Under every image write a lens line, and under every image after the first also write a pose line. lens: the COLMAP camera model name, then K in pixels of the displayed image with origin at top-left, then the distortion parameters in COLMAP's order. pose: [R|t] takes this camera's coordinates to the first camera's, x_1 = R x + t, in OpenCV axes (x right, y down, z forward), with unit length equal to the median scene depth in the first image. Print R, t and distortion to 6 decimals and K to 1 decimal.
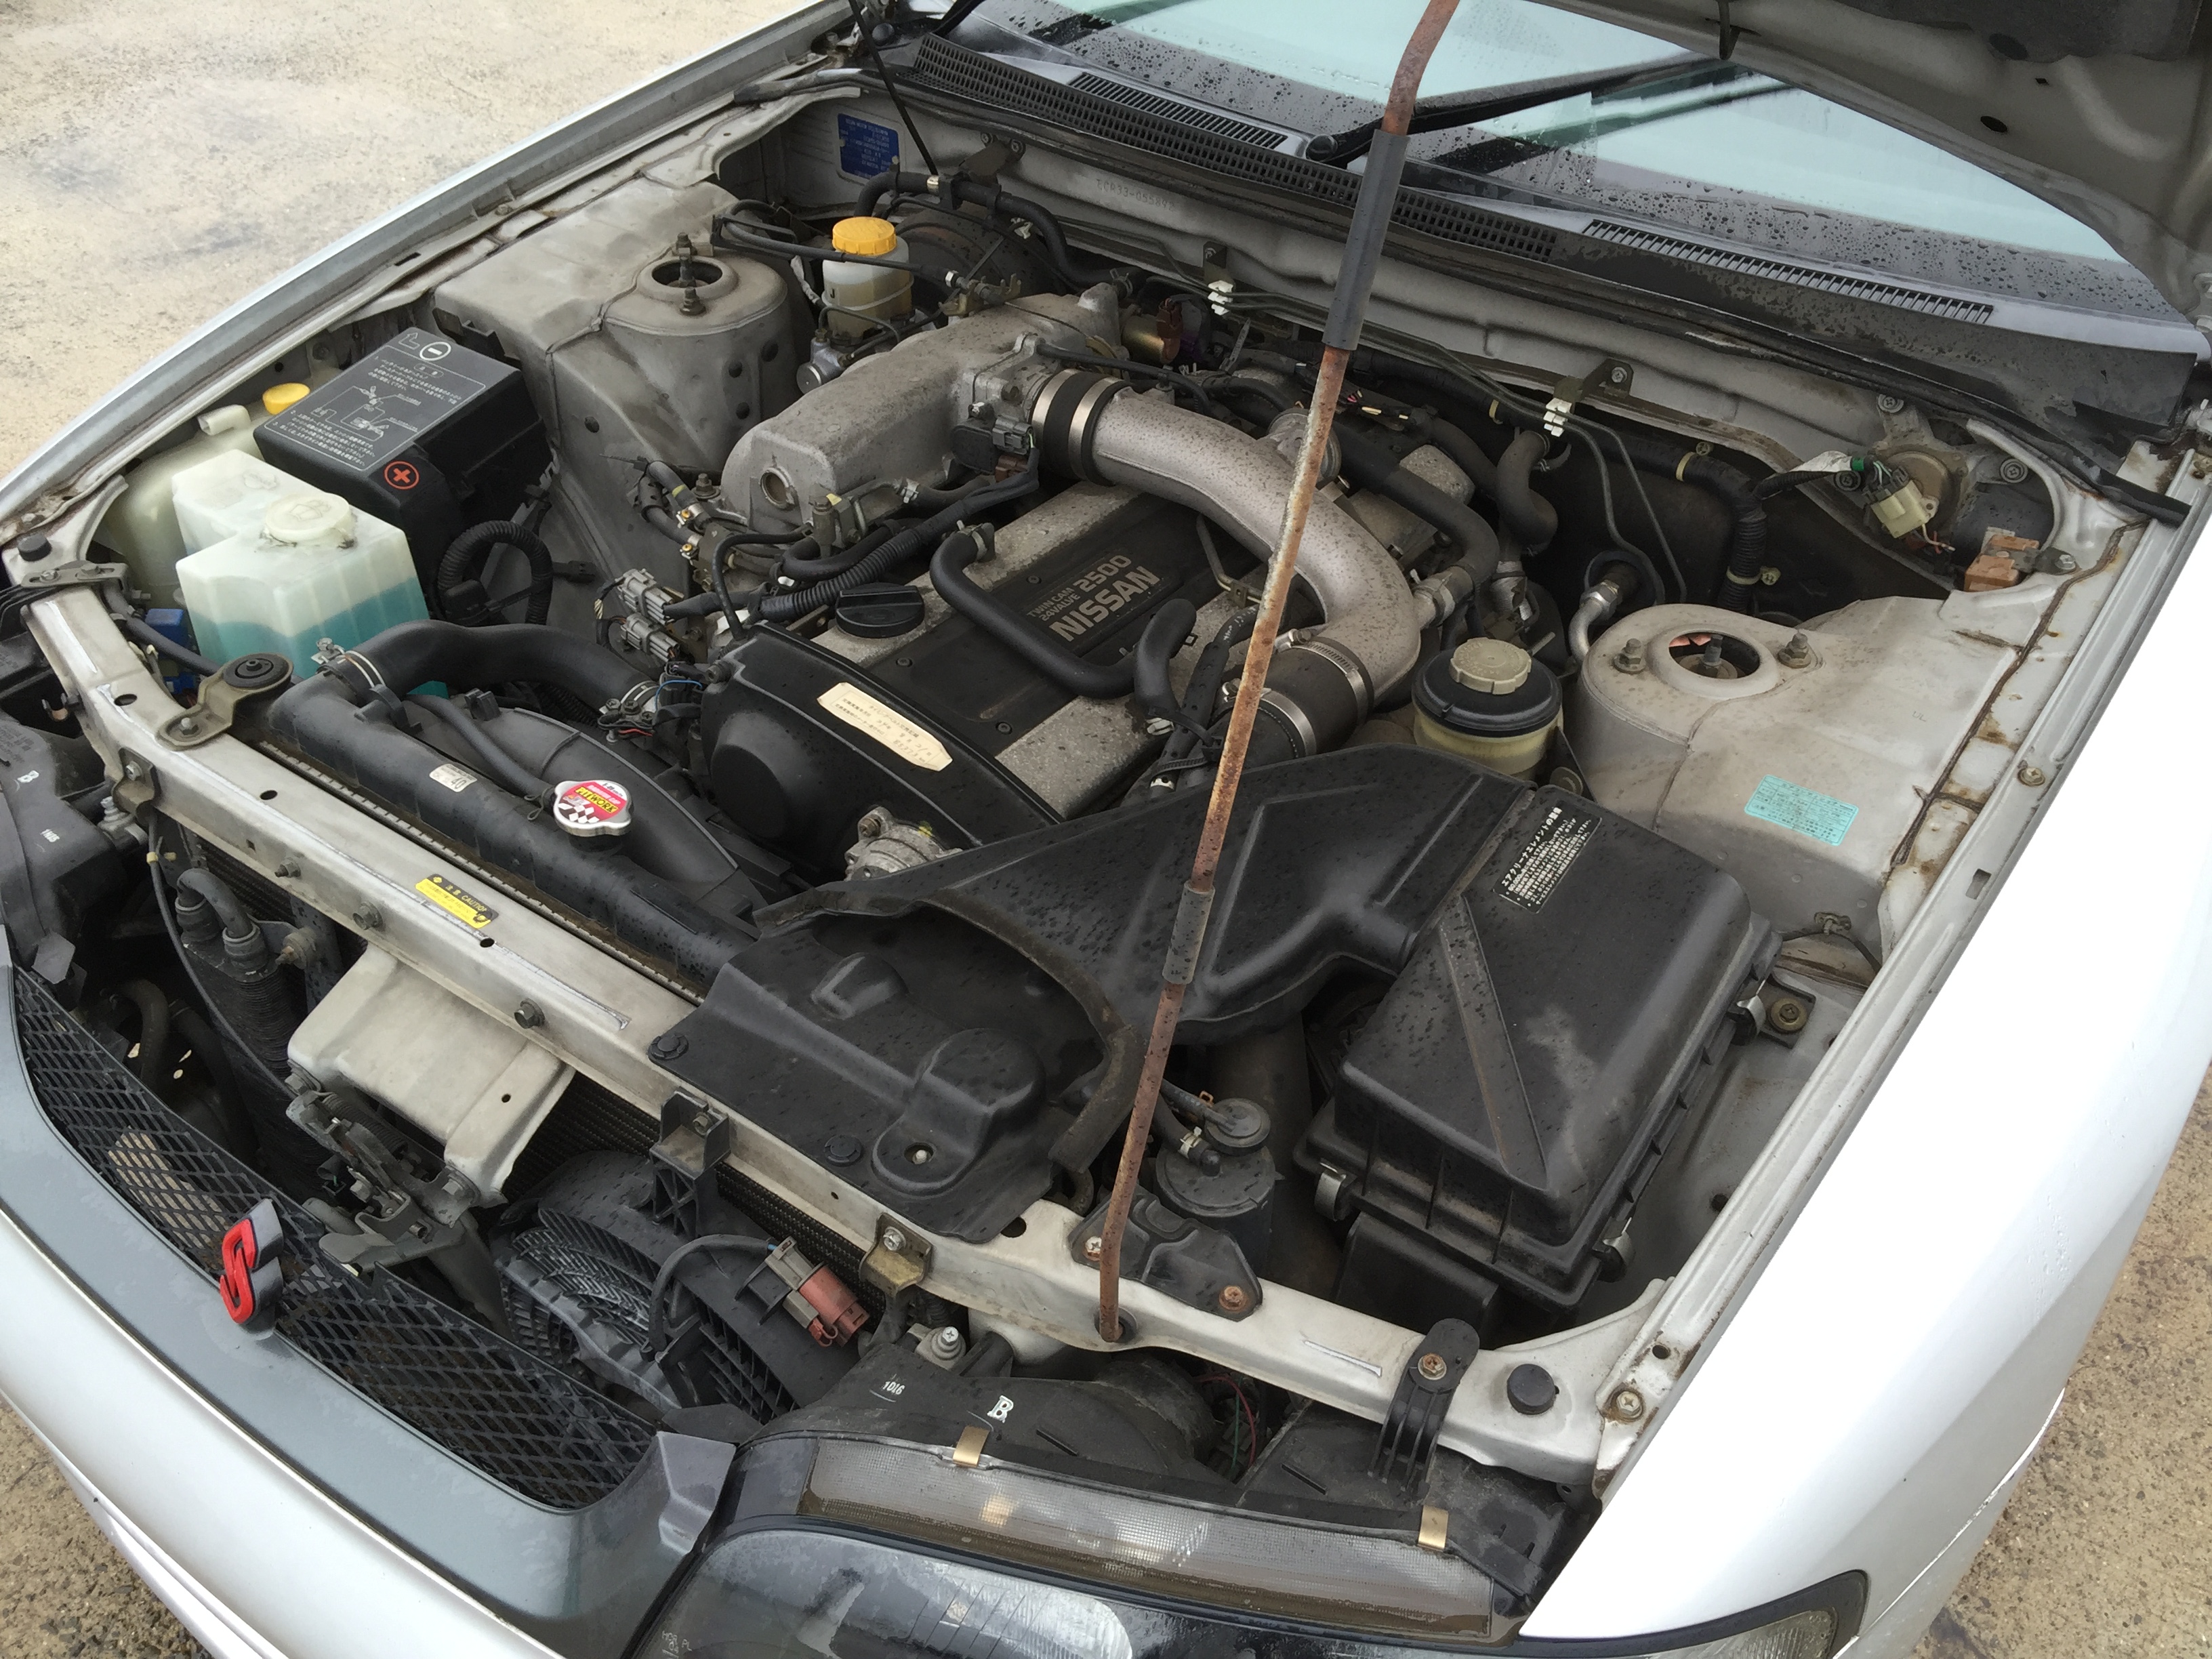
lens RADIAL K [[1836.0, 0, 1144.9], [0, 1836.0, 826.9], [0, 0, 1]] dist [0.008735, -0.006628]
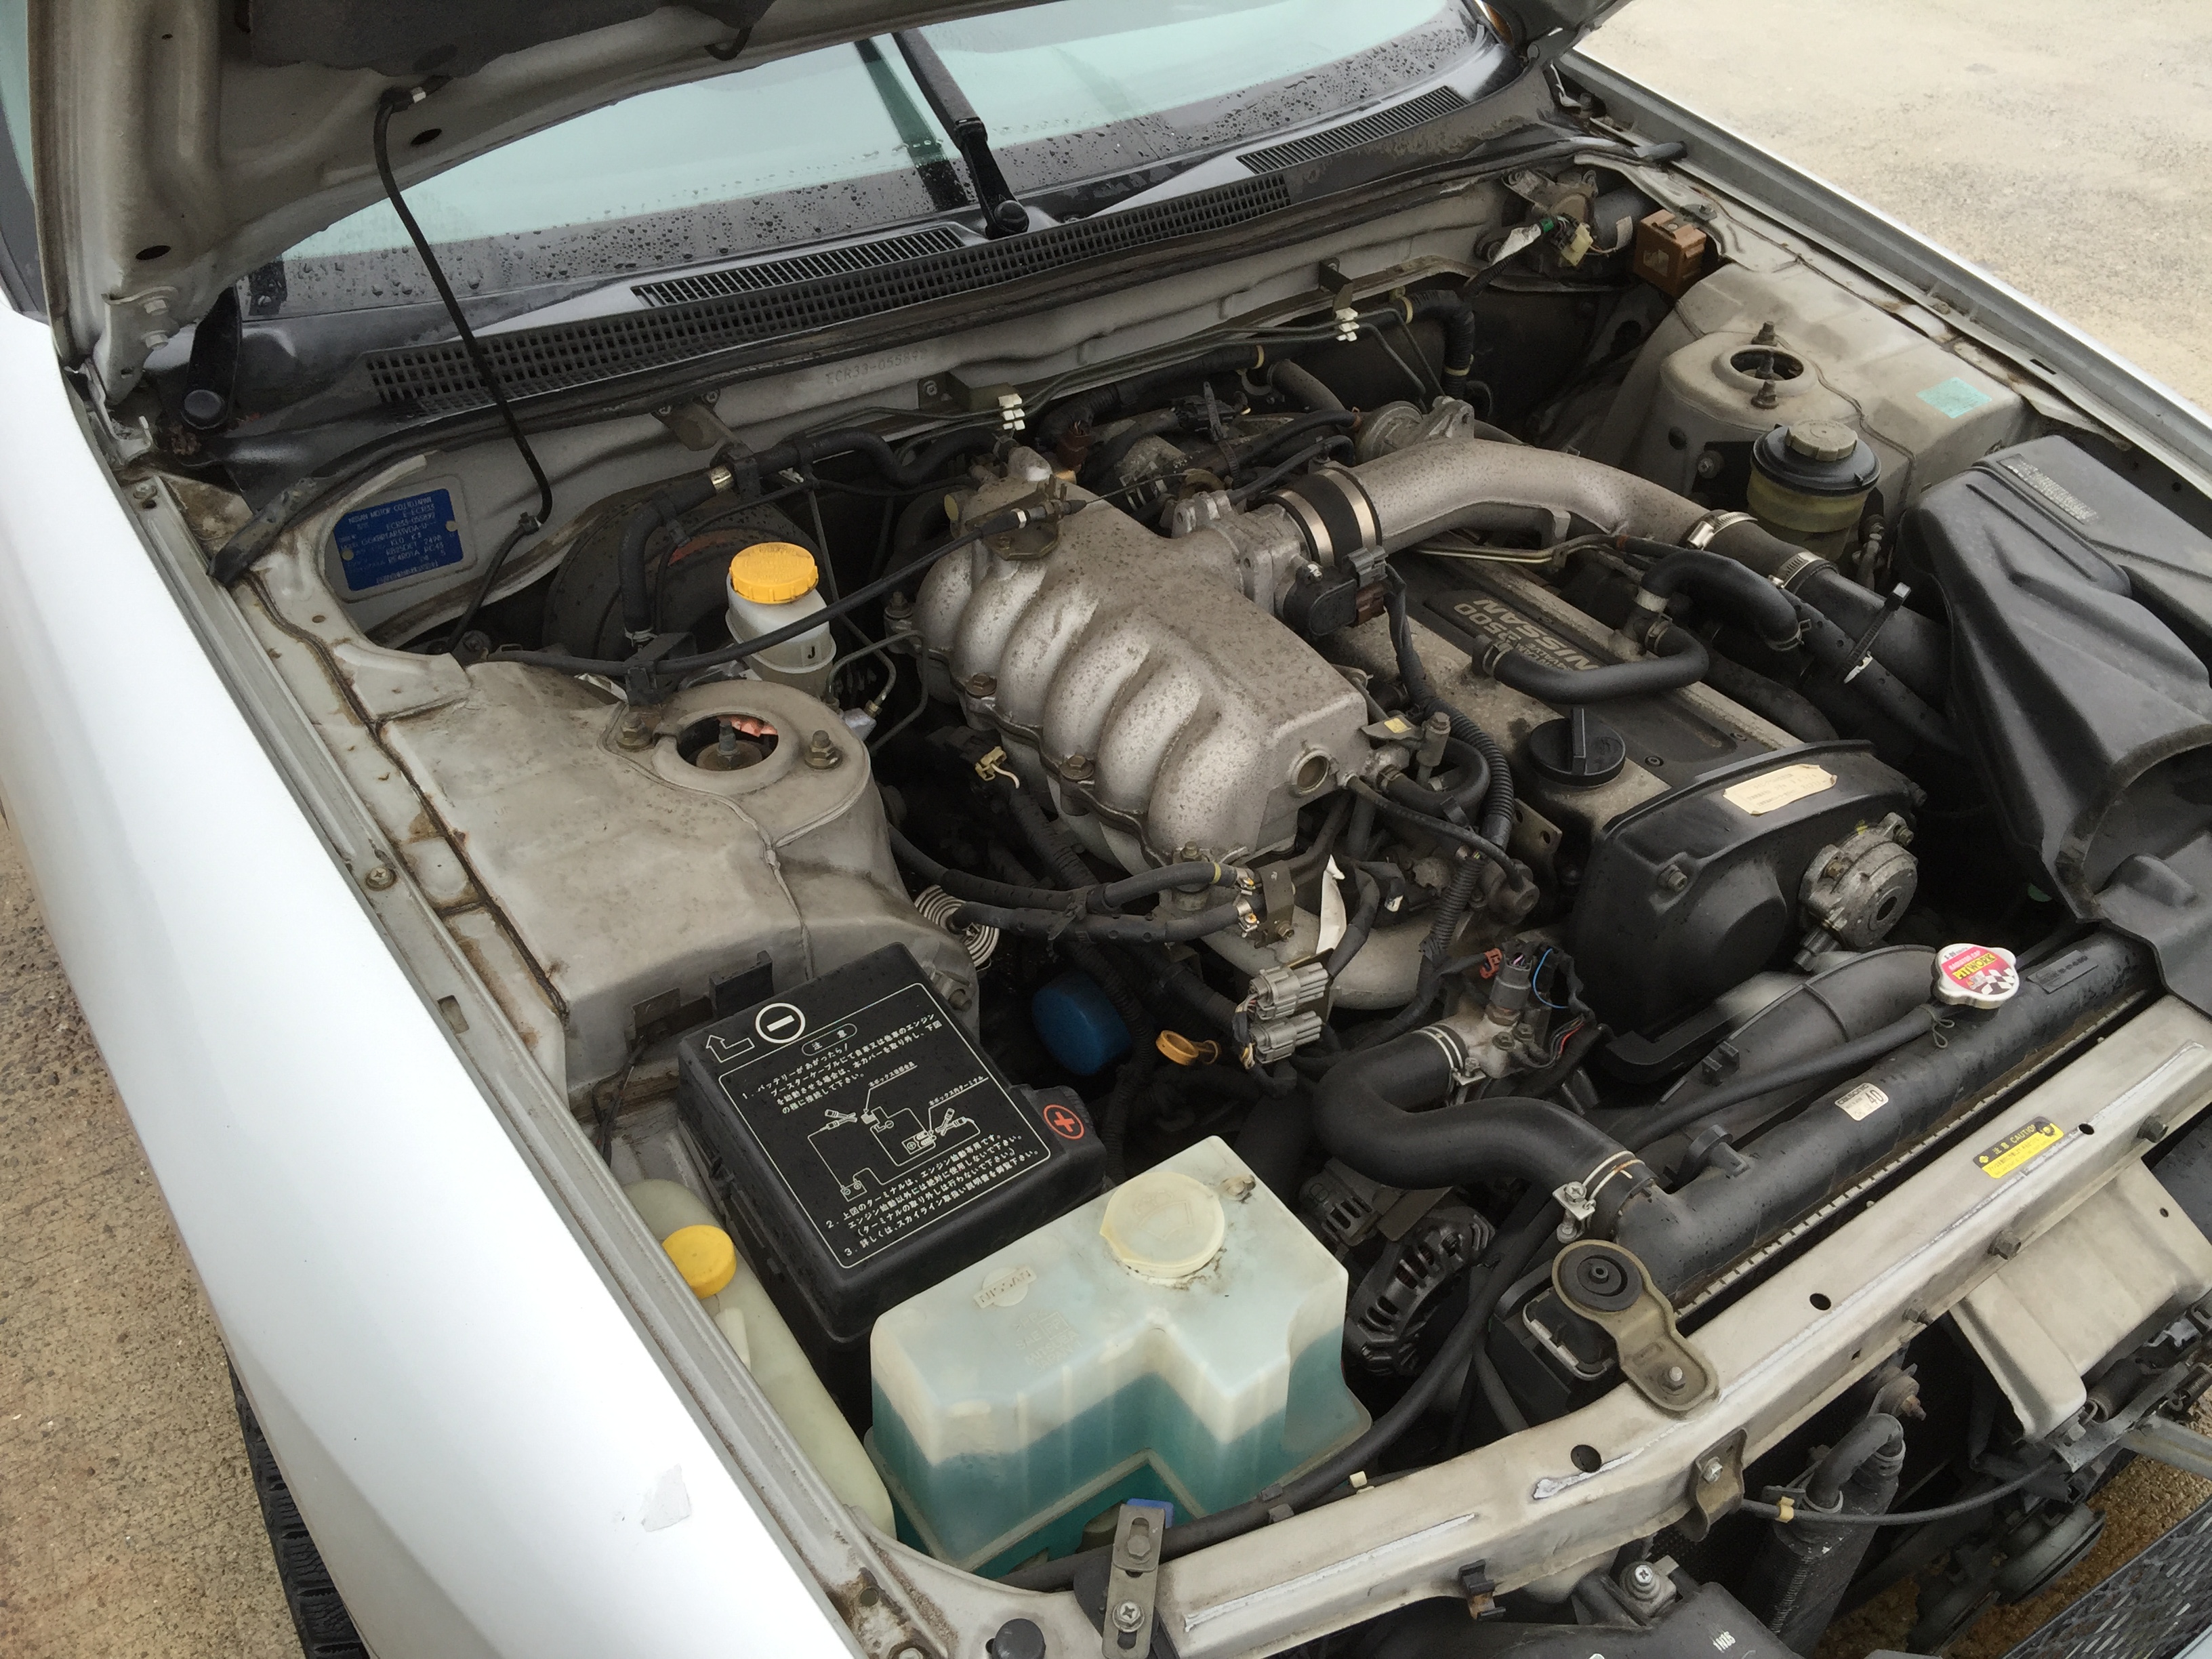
lens RADIAL K [[1836.0, 0, 1144.9], [0, 1836.0, 826.9], [0, 0, 1]] dist [0.008735, -0.006628]
pose [[0.344944, -0.627728, 0.697834, -1.012493], [0.589110, 0.723583, 0.359690, -0.627984], [-0.730728, 0.287028, 0.619396, 0.674165]]
